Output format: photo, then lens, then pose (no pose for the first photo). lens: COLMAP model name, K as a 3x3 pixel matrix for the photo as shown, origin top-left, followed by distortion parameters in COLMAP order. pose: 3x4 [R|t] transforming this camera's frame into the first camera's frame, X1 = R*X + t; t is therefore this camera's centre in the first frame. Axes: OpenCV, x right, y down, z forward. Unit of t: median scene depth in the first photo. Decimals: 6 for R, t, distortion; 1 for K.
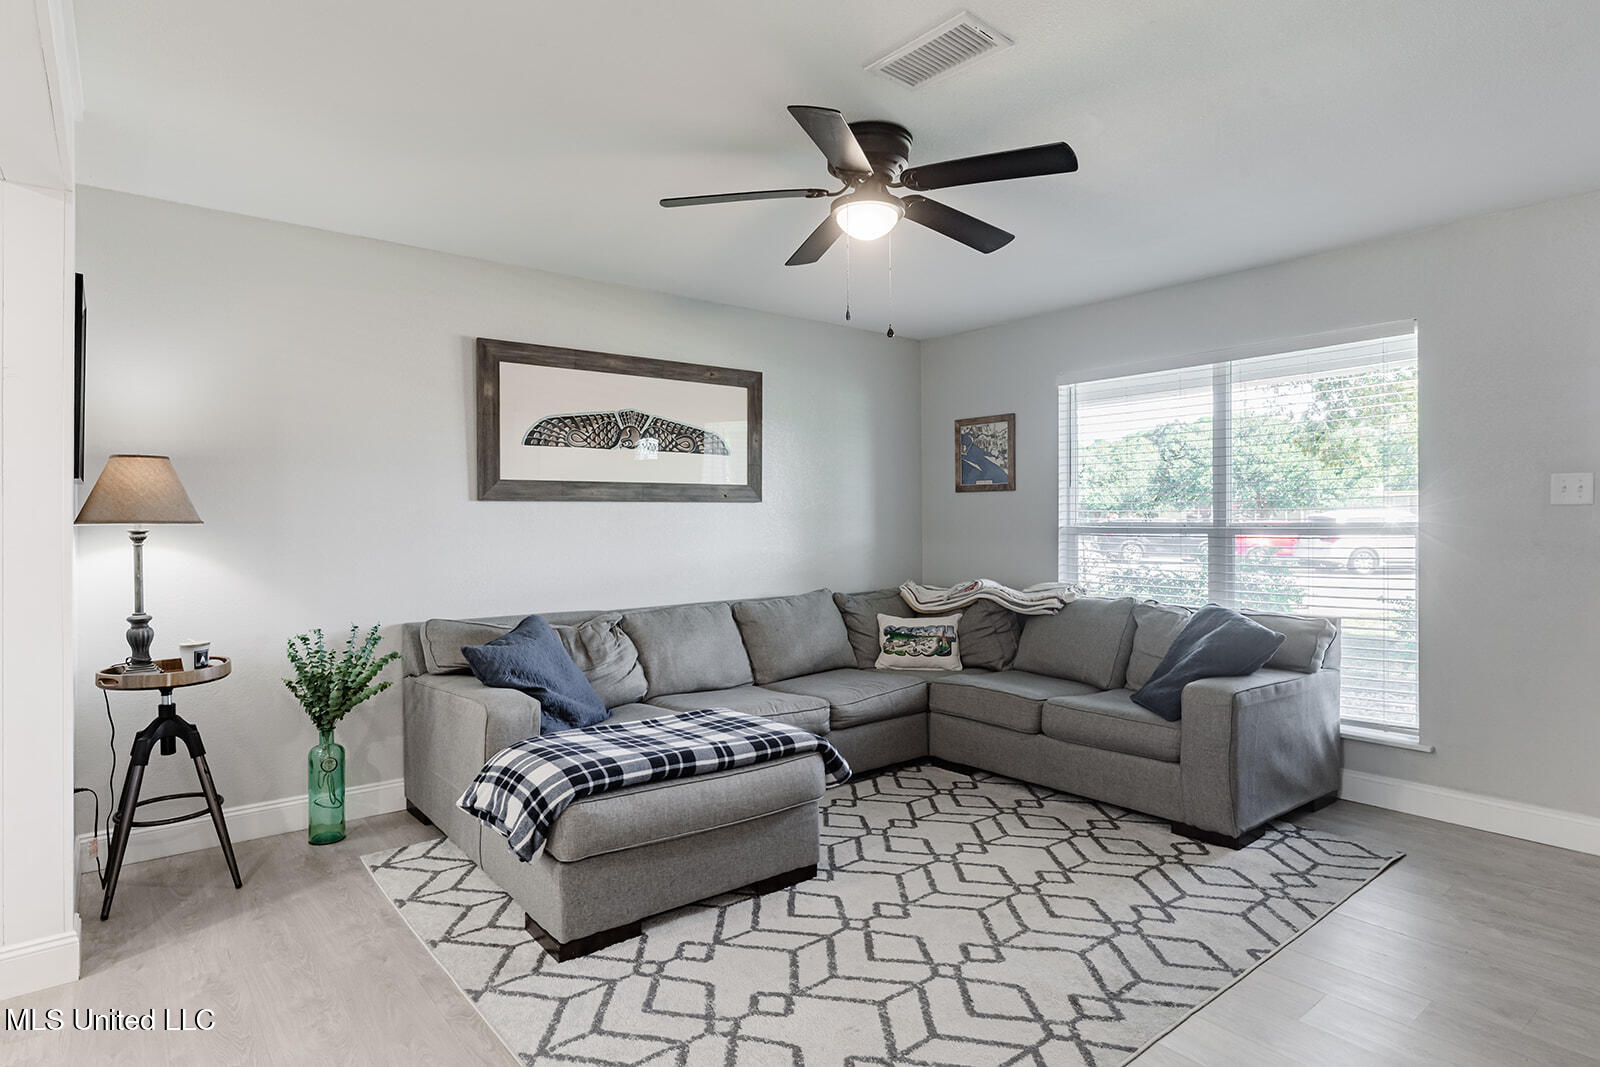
lens RADIAL K [[867.6, 0, 804.5], [0, 867.6, 529.1], [0, 0, 1]] dist [-0.002870, 0.000400]
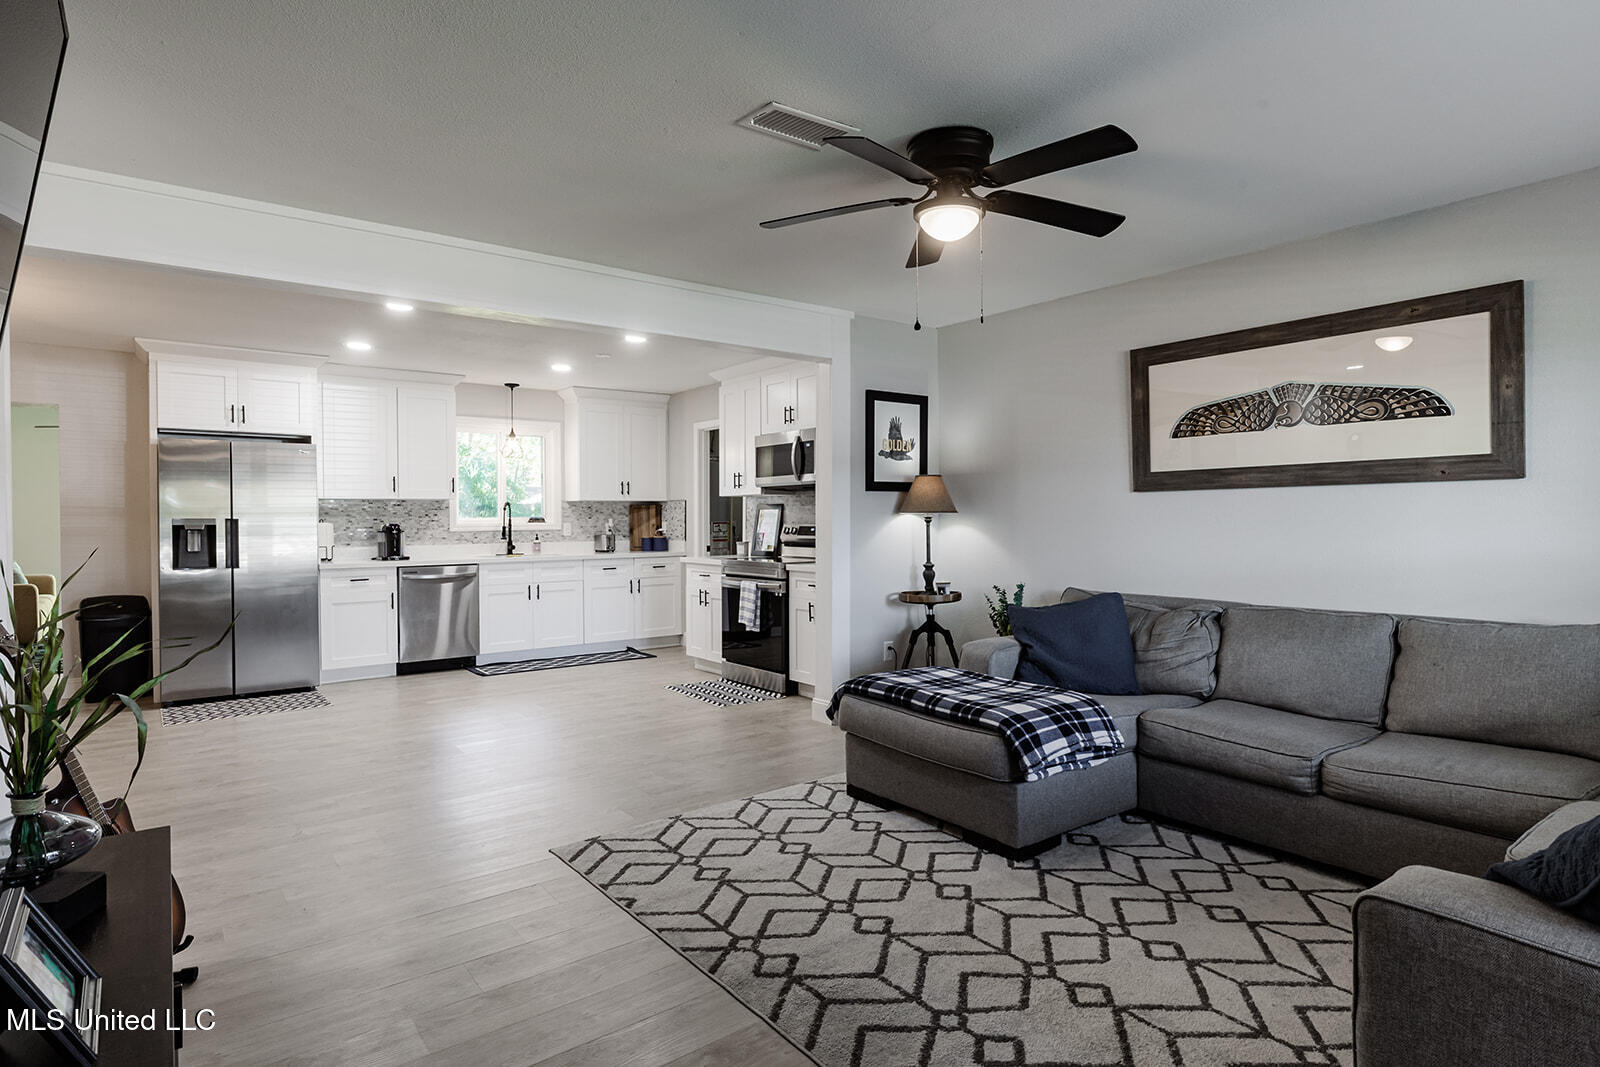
lens RADIAL K [[867.6, 0, 805.0], [0, 867.6, 527.8], [0, 0, 1]] dist [-0.002870, 0.000400]
pose [[-0.032006, 0.018342, -0.999319, 0.738092], [-0.001901, 0.999829, 0.018413, -0.005230], [0.999486, 0.002489, -0.031966, 0.564420]]
